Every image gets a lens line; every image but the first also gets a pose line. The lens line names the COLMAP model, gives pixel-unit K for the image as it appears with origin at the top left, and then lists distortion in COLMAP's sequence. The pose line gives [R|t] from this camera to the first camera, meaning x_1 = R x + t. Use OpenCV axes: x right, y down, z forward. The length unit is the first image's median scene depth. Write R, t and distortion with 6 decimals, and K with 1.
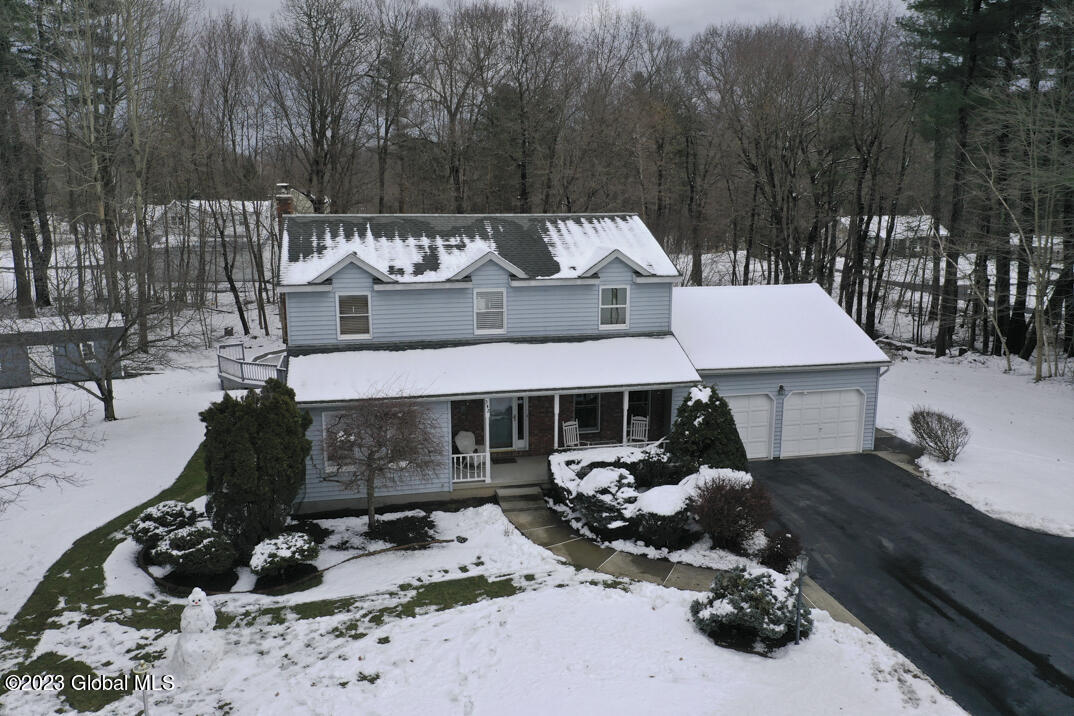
lens RADIAL K [[855.7, 0, 536.5], [0, 855.7, 359.8], [0, 0, 1]] dist [0.005520, 0.007257]
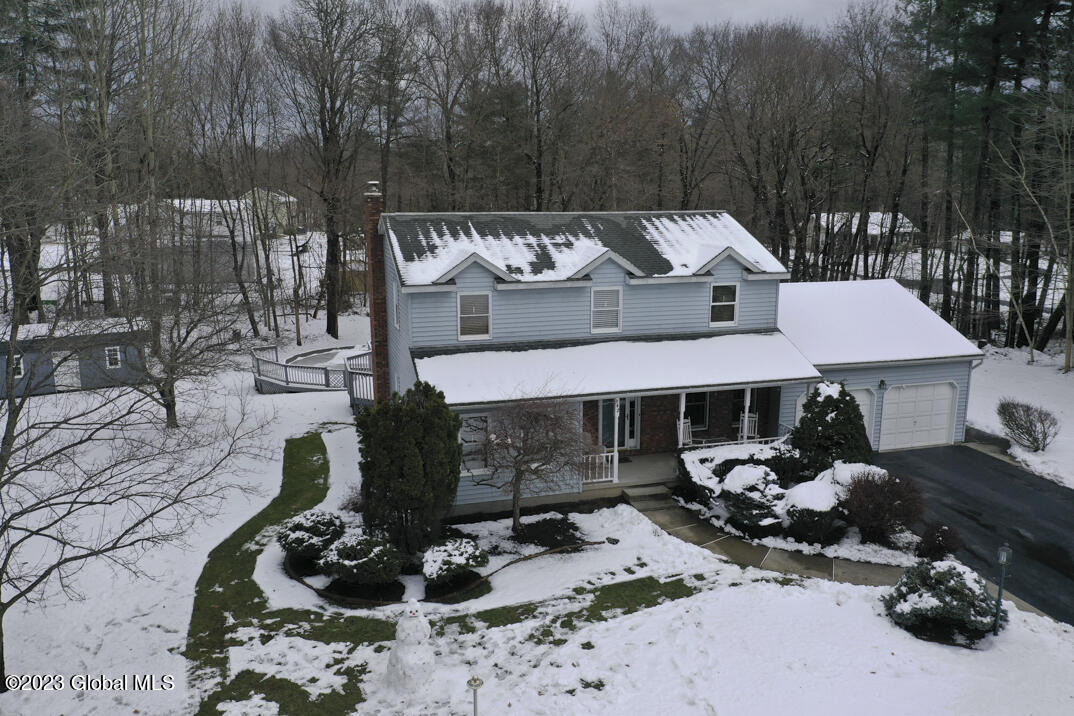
lens RADIAL K [[855.7, 0, 537.1], [0, 855.7, 360.1], [0, 0, 1]] dist [0.005520, 0.007257]
pose [[0.997787, -0.014929, 0.064795, -0.219447], [0.014793, 0.999887, 0.002567, -0.002611], [-0.064826, -0.001603, 0.997895, 0.017822]]
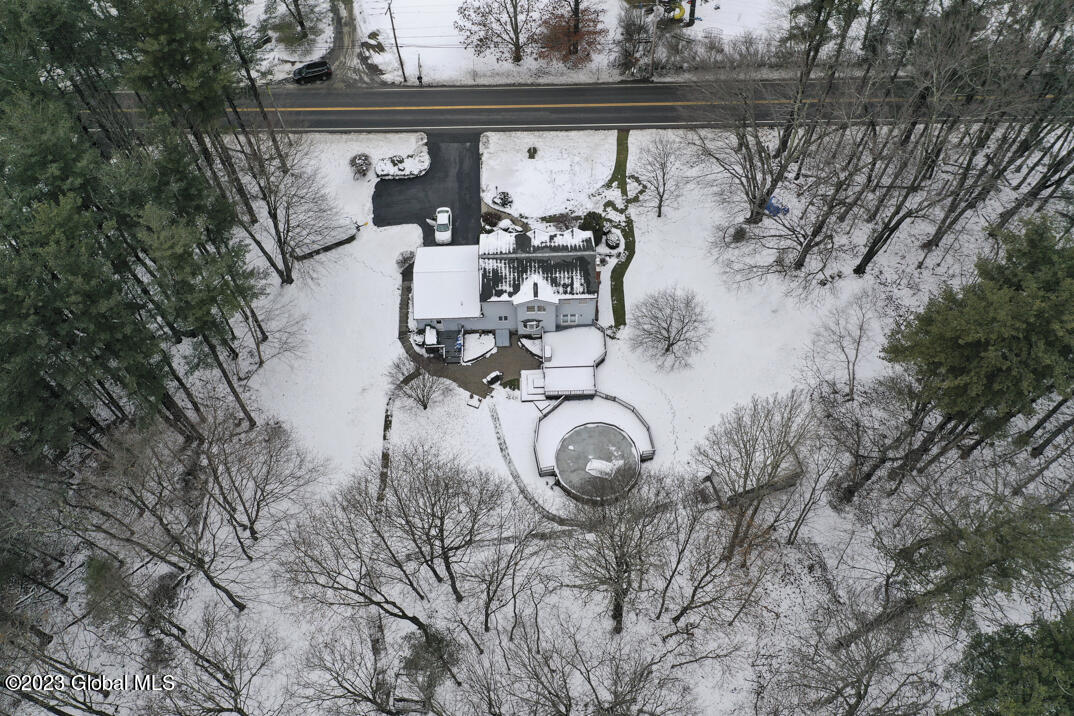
lens RADIAL K [[855.7, 0, 543.9], [0, 855.7, 356.6], [0, 0, 1]] dist [0.005520, 0.007257]
pose [[-0.982939, -0.154309, 0.100101, -0.571451], [0.043495, 0.333787, 0.941644, -3.586318], [-0.178716, 0.929933, -0.321381, 2.853182]]
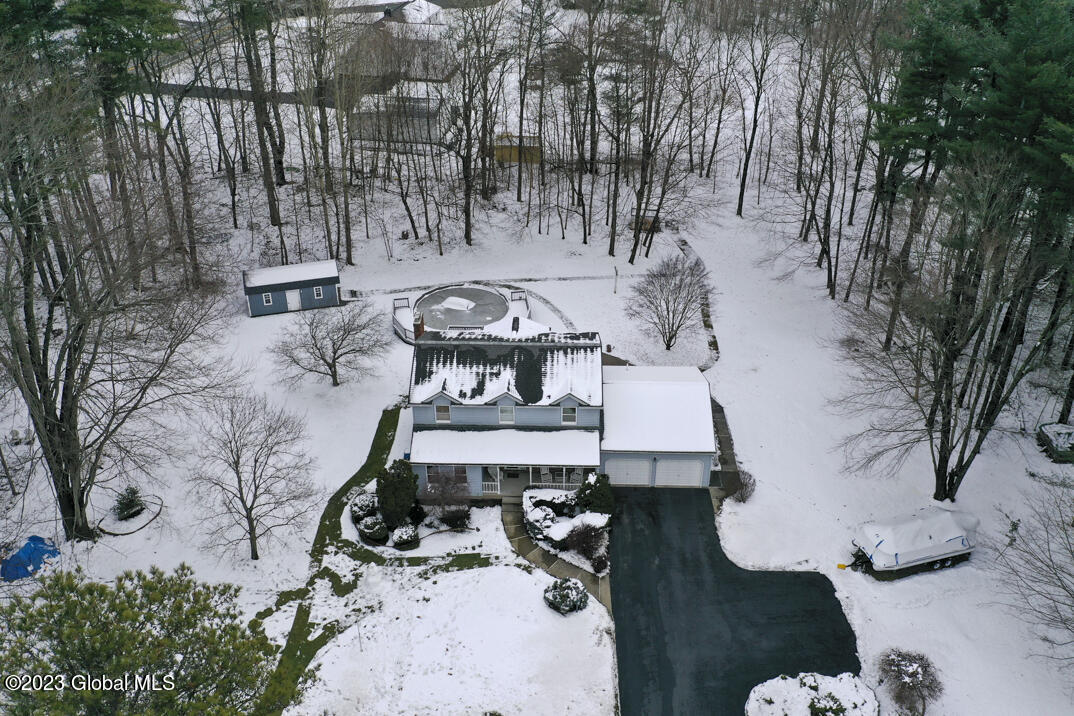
lens RADIAL K [[950.5, 0, 529.9], [0, 950.5, 326.4], [0, 0, 1]] dist [0.009504, 0.000036]
pose [[0.968608, 0.123455, -0.215772, 0.519069], [-0.043560, 0.938830, 0.341616, -1.153335], [0.244747, -0.321493, 0.914735, -1.130748]]
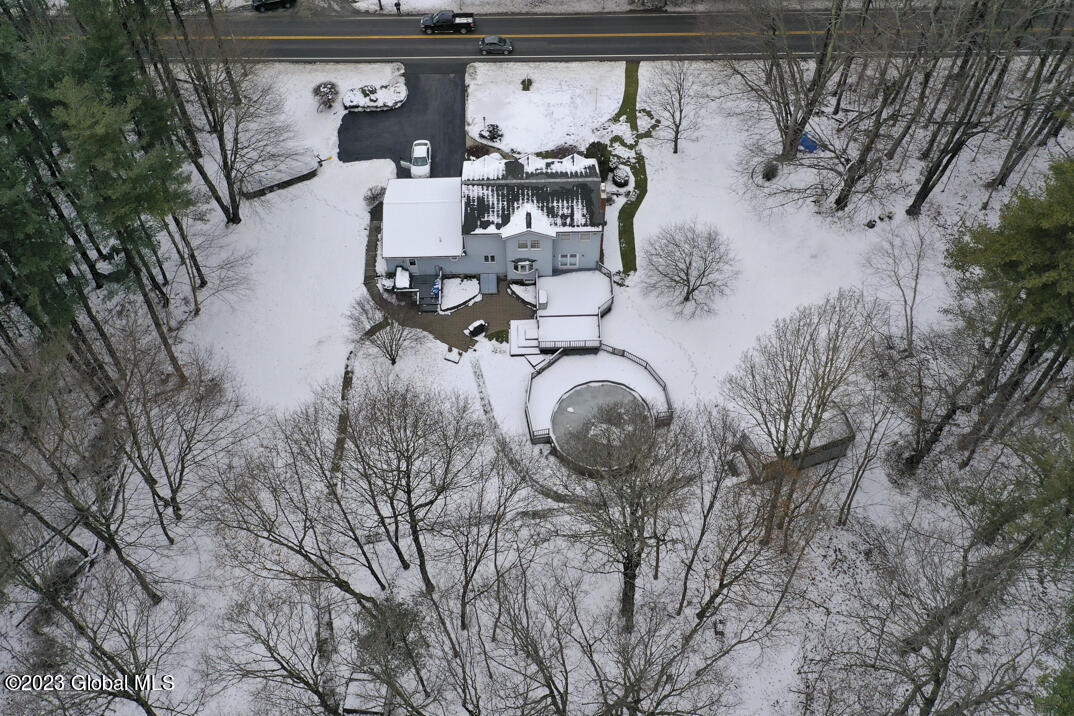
lens RADIAL K [[996.0, 0, 544.4], [0, 996.0, 297.6], [0, 0, 1]] dist [0.007328, 0.000000]
pose [[-0.982259, -0.148502, 0.114519, -0.631904], [0.037929, 0.440728, 0.896839, -3.309792], [-0.183655, 0.885272, -0.427276, 3.180346]]
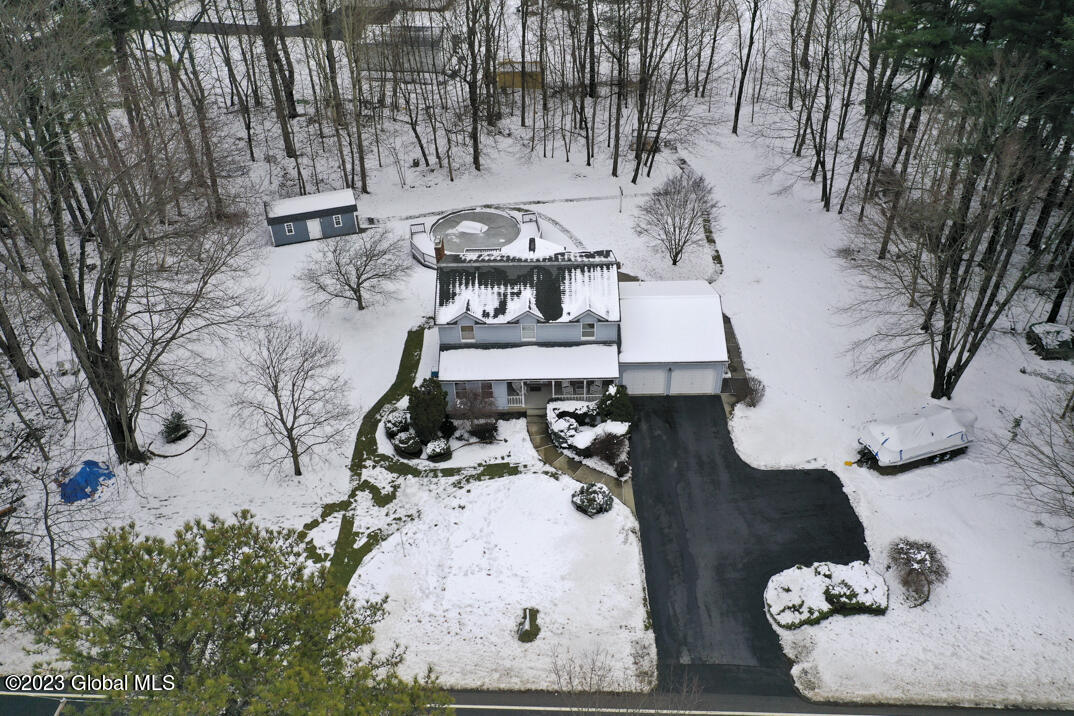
lens RADIAL K [[855.7, 0, 530.5], [0, 855.7, 365.5], [0, 0, 1]] dist [0.005520, 0.007257]
pose [[0.973794, 0.119436, -0.193547, 0.419636], [-0.015951, 0.884780, 0.465736, -1.093954], [0.226873, -0.450444, 0.863498, -1.006434]]
